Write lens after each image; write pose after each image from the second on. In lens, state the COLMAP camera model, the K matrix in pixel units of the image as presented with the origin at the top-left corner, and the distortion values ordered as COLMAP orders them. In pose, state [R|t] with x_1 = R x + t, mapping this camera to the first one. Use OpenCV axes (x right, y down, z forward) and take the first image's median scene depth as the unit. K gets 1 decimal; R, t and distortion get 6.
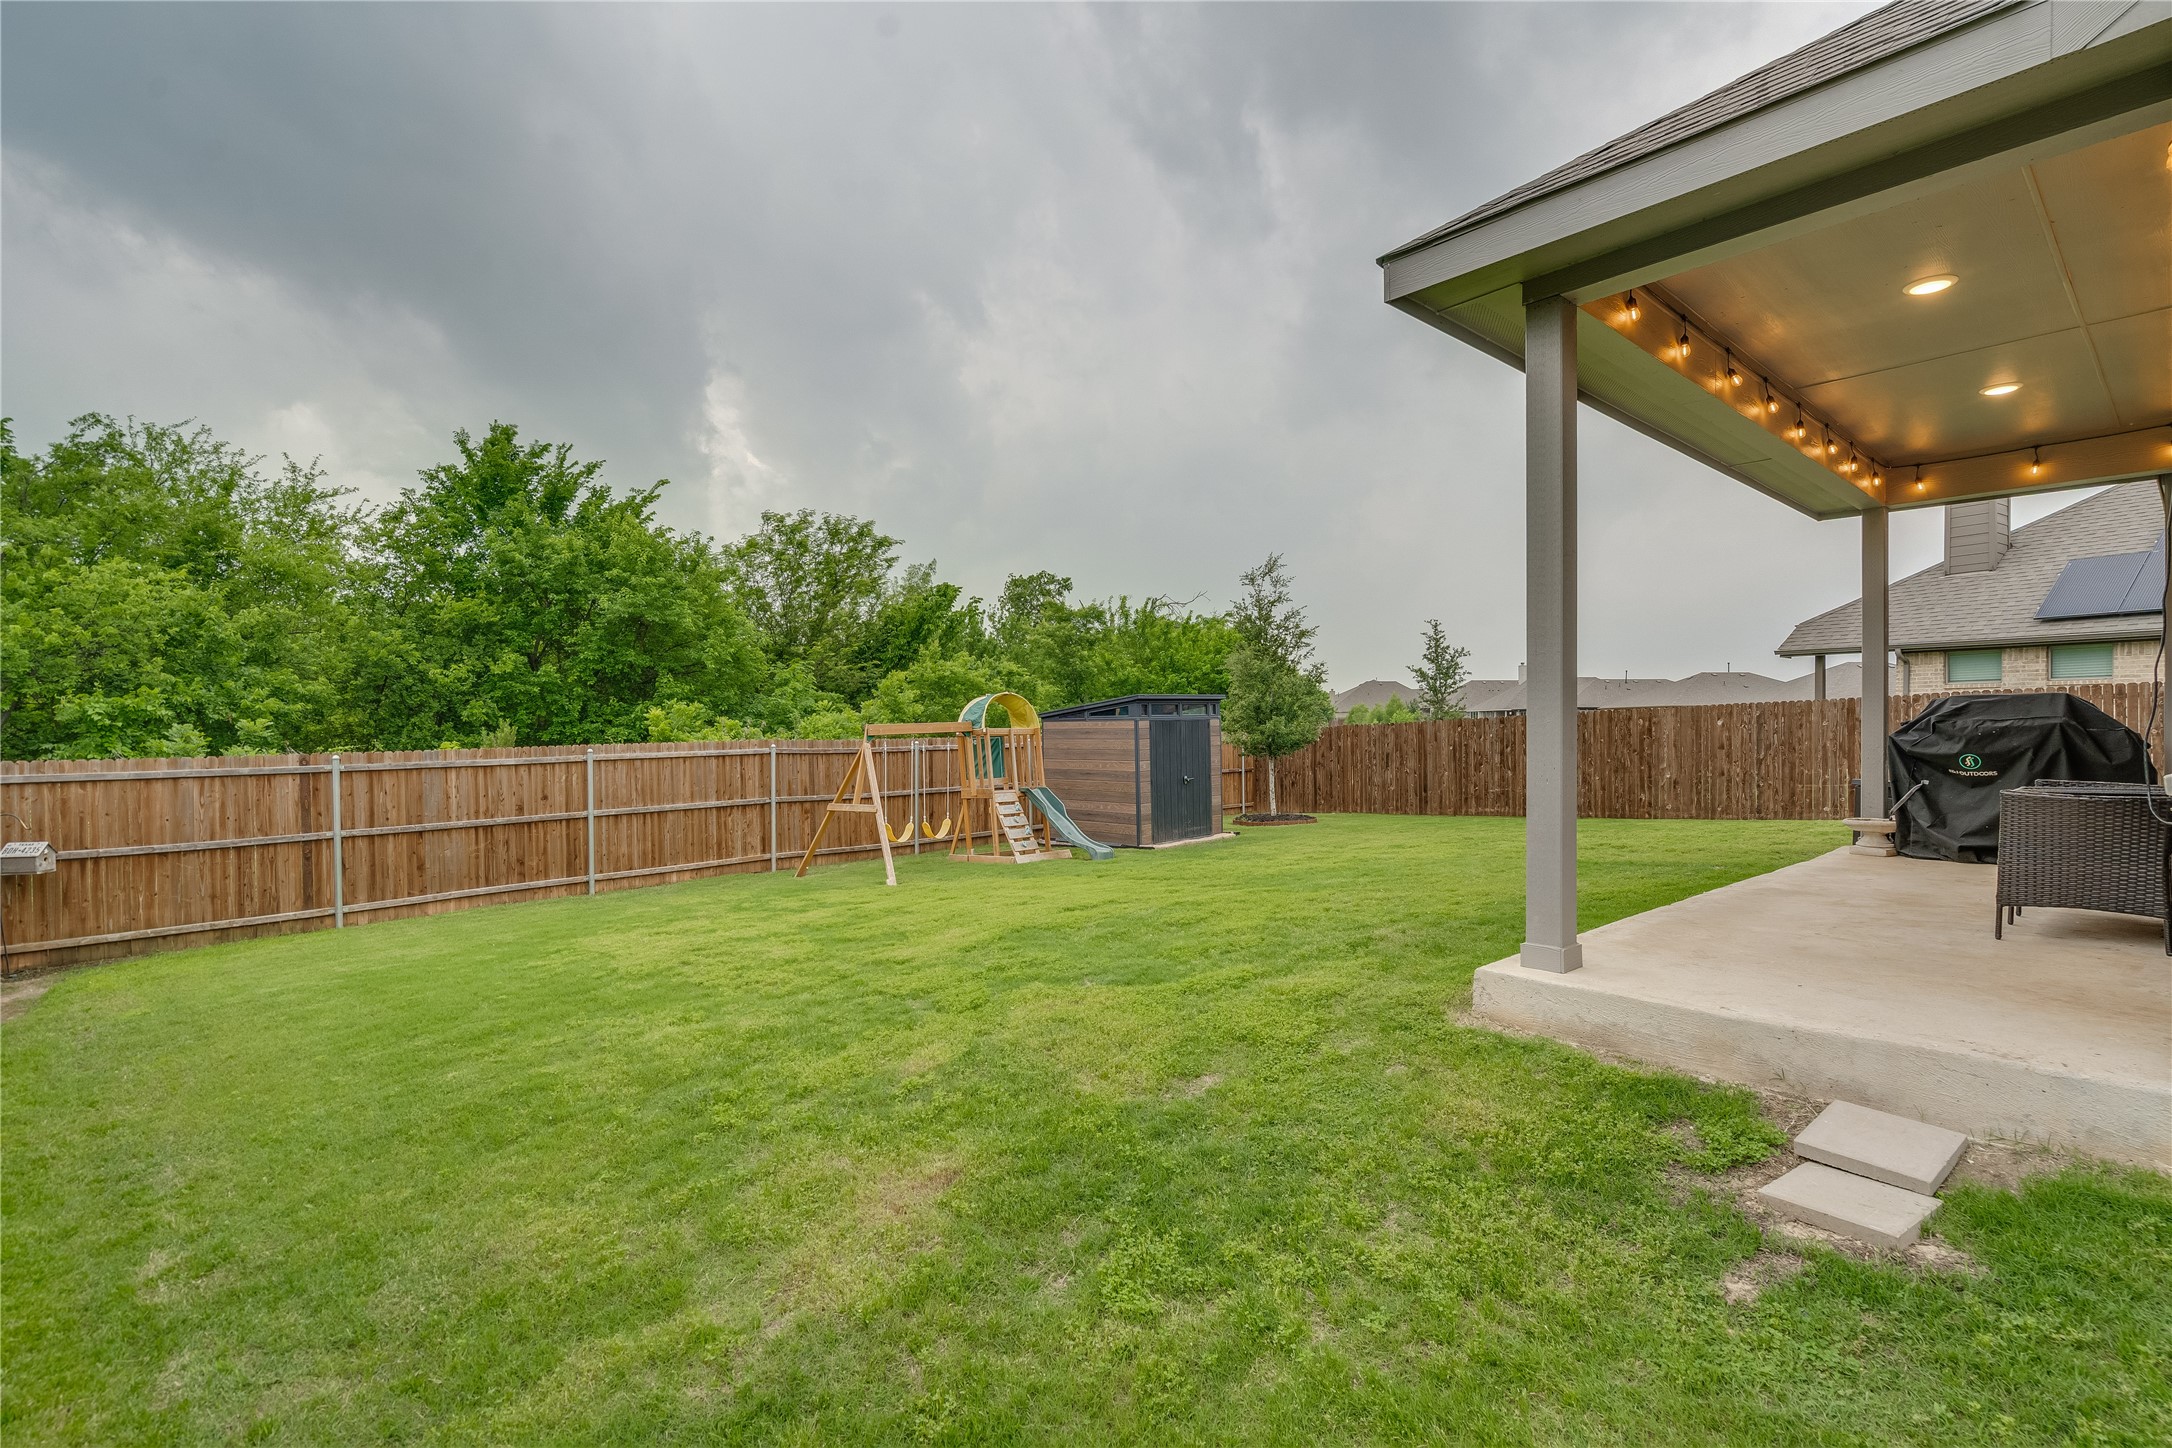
lens RADIAL K [[973.4, 0, 1084.9], [0, 973.4, 731.7], [0, 0, 1]] dist [-0.001162, 0.000058]
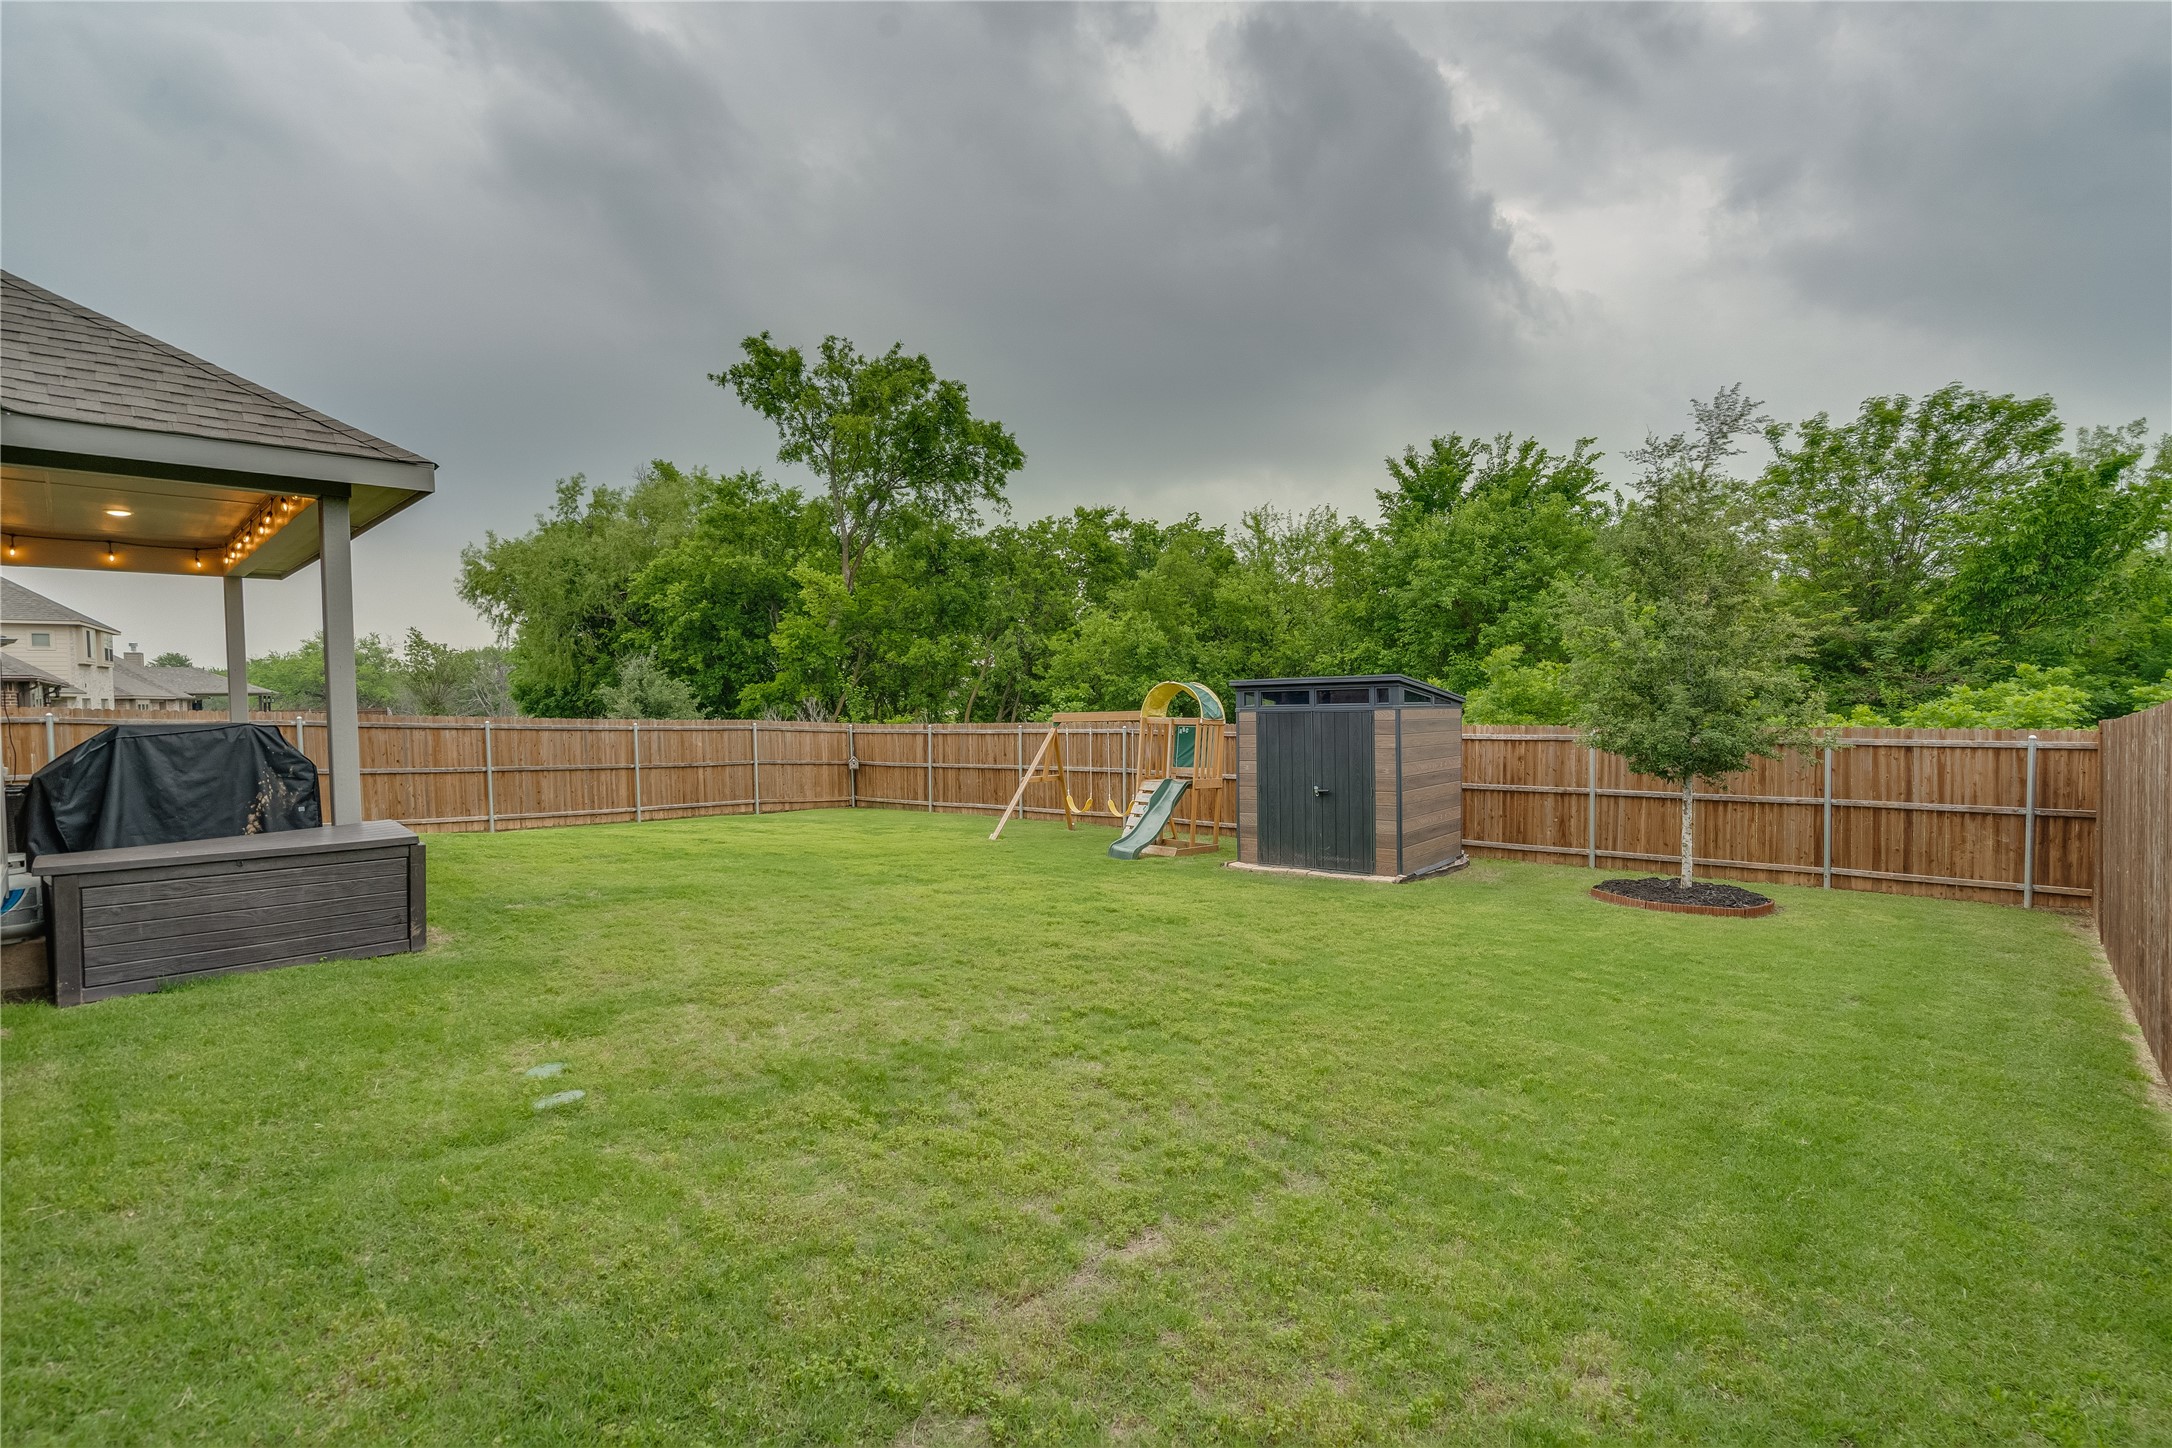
lens RADIAL K [[989.3, 0, 1082.8], [0, 989.3, 716.1], [0, 0, 1]] dist [0.000267, 0.000001]
pose [[0.078018, 0.020473, -0.996742, 0.855468], [0.003251, 0.999779, 0.020790, -0.024773], [0.996947, -0.004863, 0.077934, 0.769779]]
